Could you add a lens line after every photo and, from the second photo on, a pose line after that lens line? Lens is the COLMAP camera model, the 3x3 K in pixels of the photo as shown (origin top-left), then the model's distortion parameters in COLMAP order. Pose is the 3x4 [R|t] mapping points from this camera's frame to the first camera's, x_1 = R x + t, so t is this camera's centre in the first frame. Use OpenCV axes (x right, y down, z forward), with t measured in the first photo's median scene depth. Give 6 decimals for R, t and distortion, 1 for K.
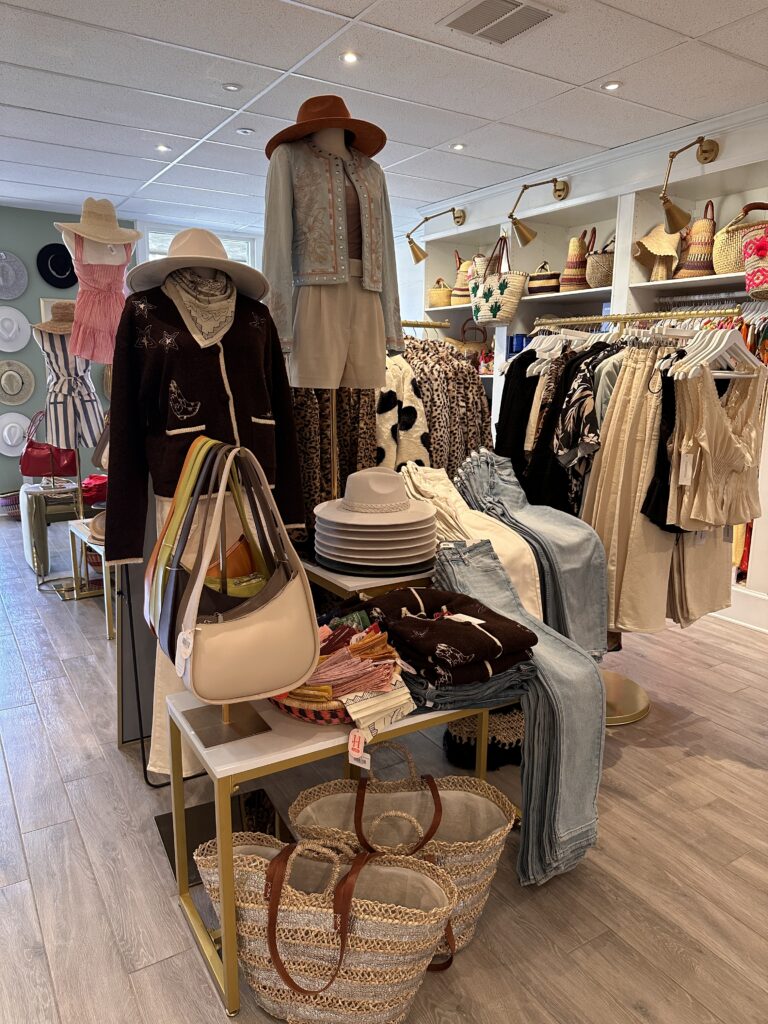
lens RADIAL K [[735.6, 0, 384.5], [0, 735.6, 514.0], [0, 0, 1]] dist [0.013264, -0.006611]
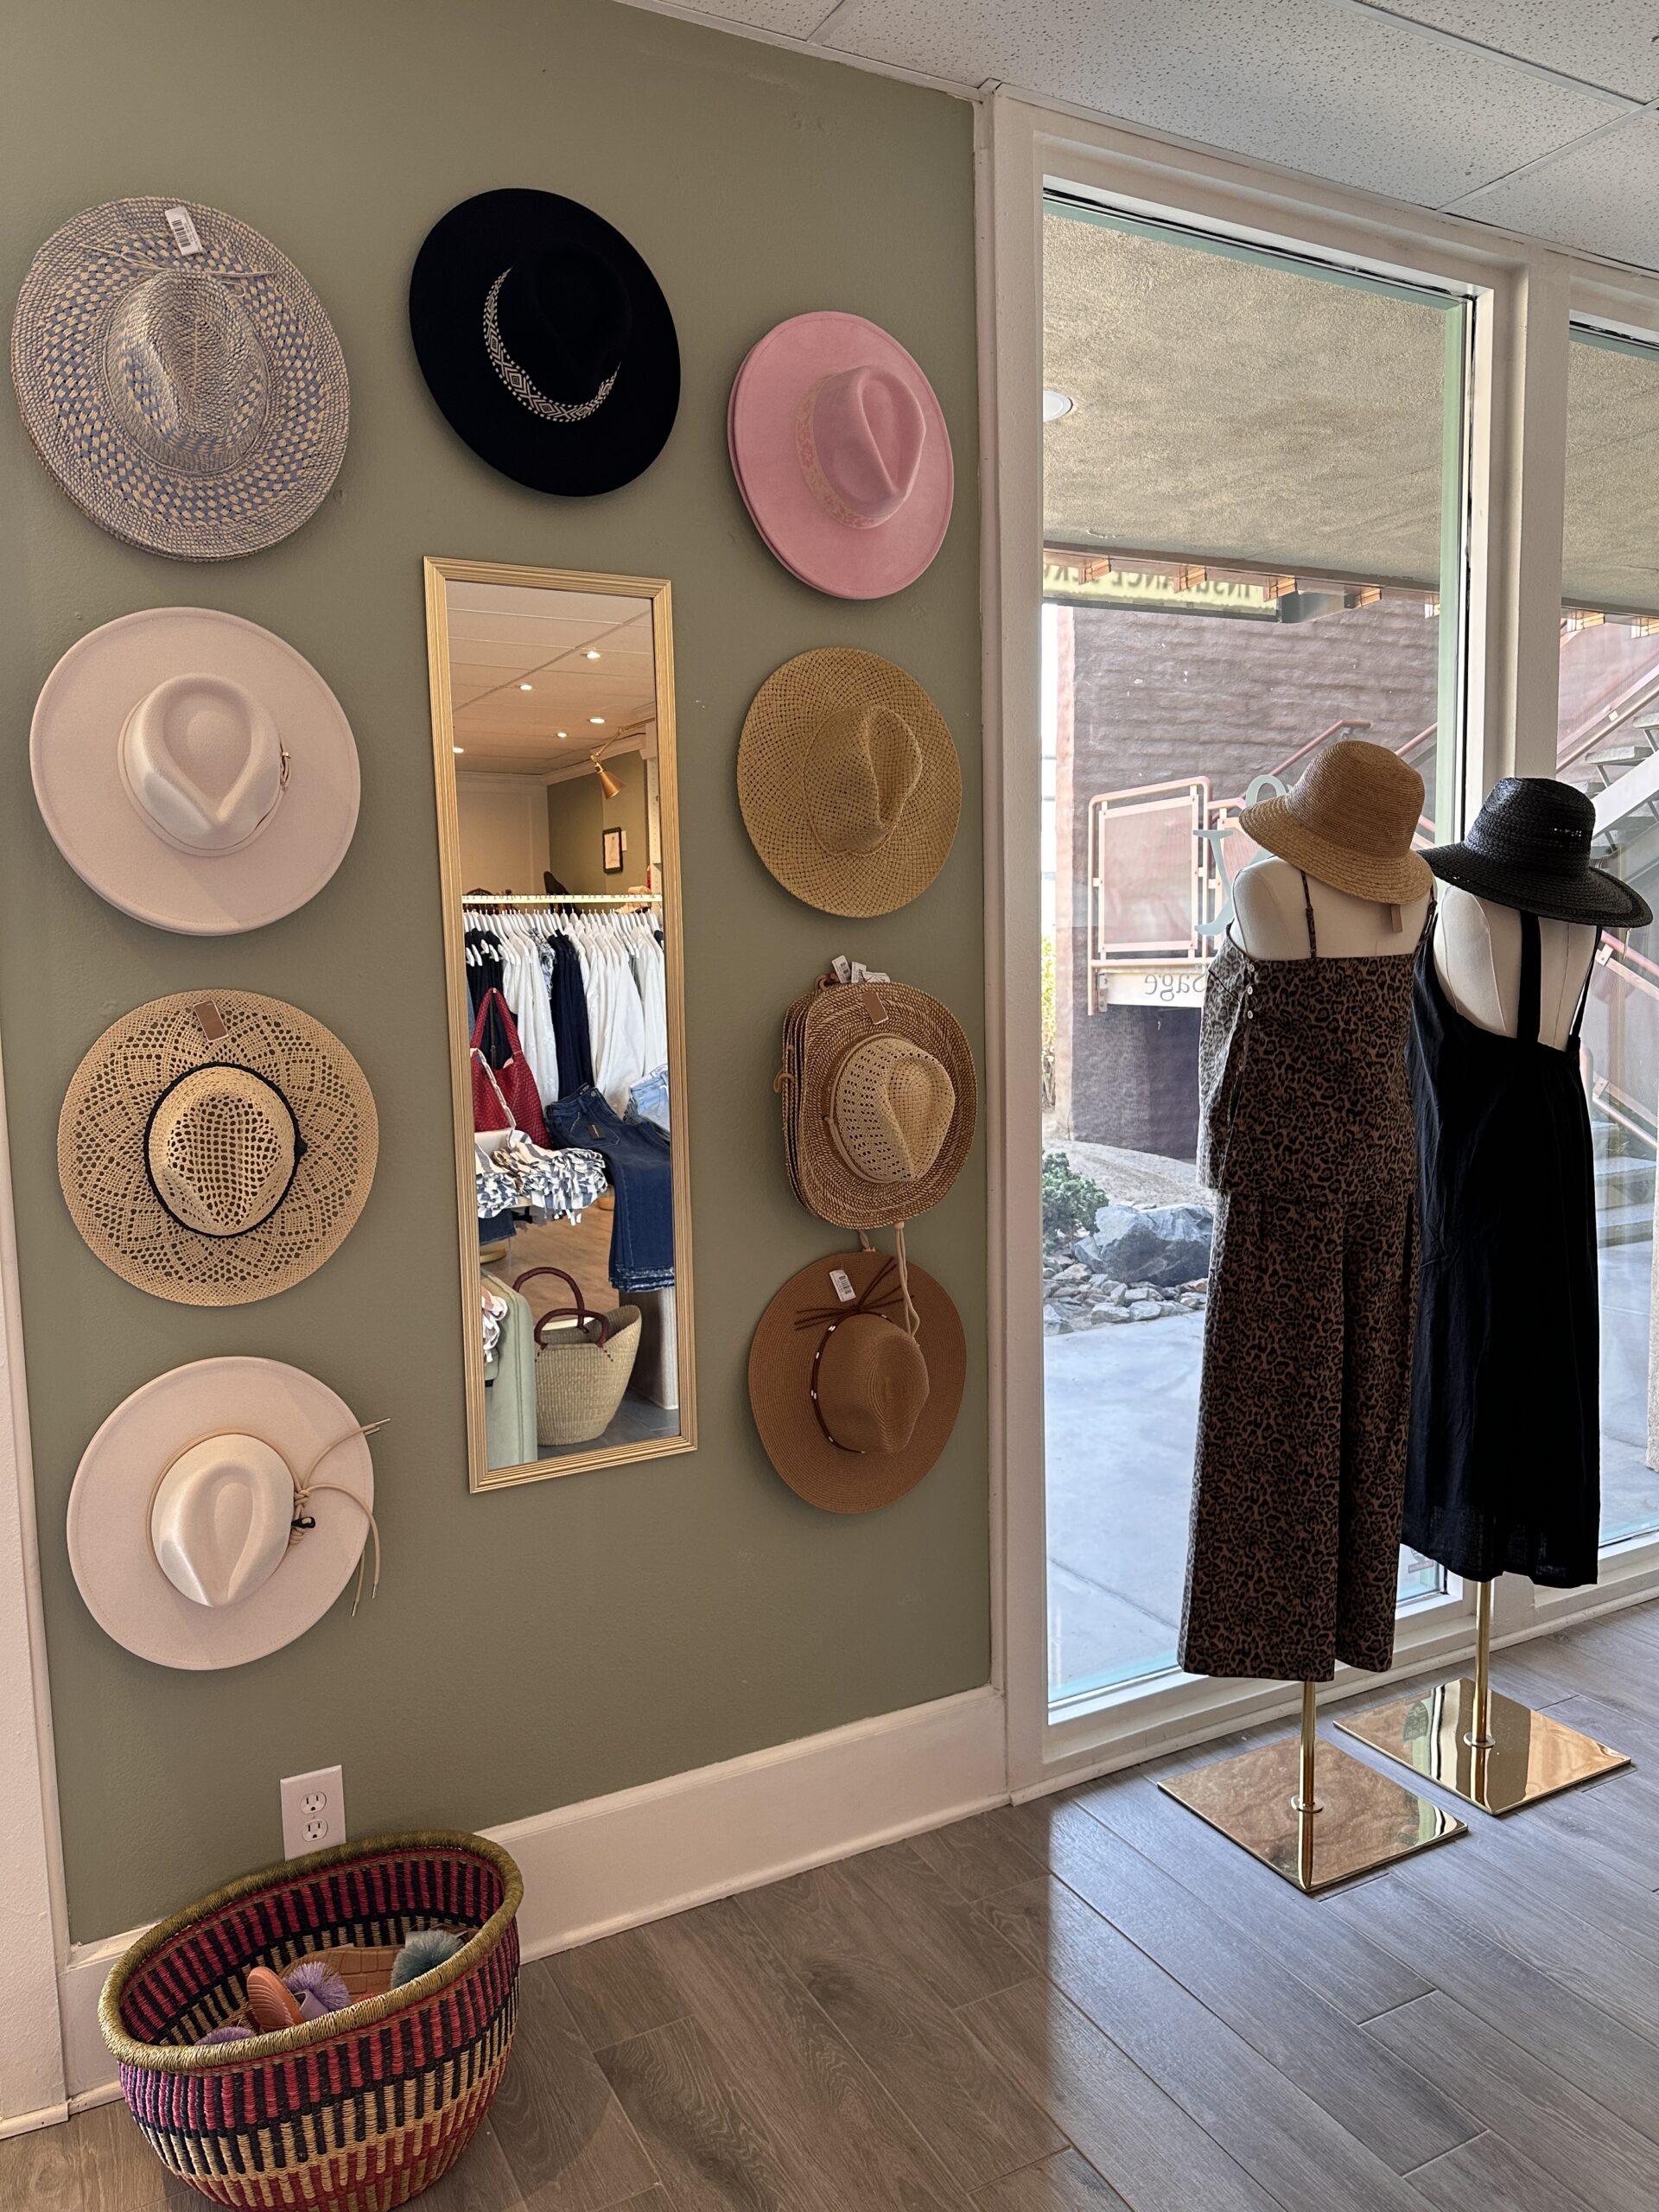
lens RADIAL K [[1589.1, 0, 834.5], [0, 1589.1, 1111.4], [0, 0, 1]] dist [0.013264, -0.006611]
pose [[0.996621, -0.019565, -0.079776, -0.368226], [0.013032, 0.996580, -0.081598, -0.159735], [0.081100, 0.080282, 0.993467, 0.713877]]
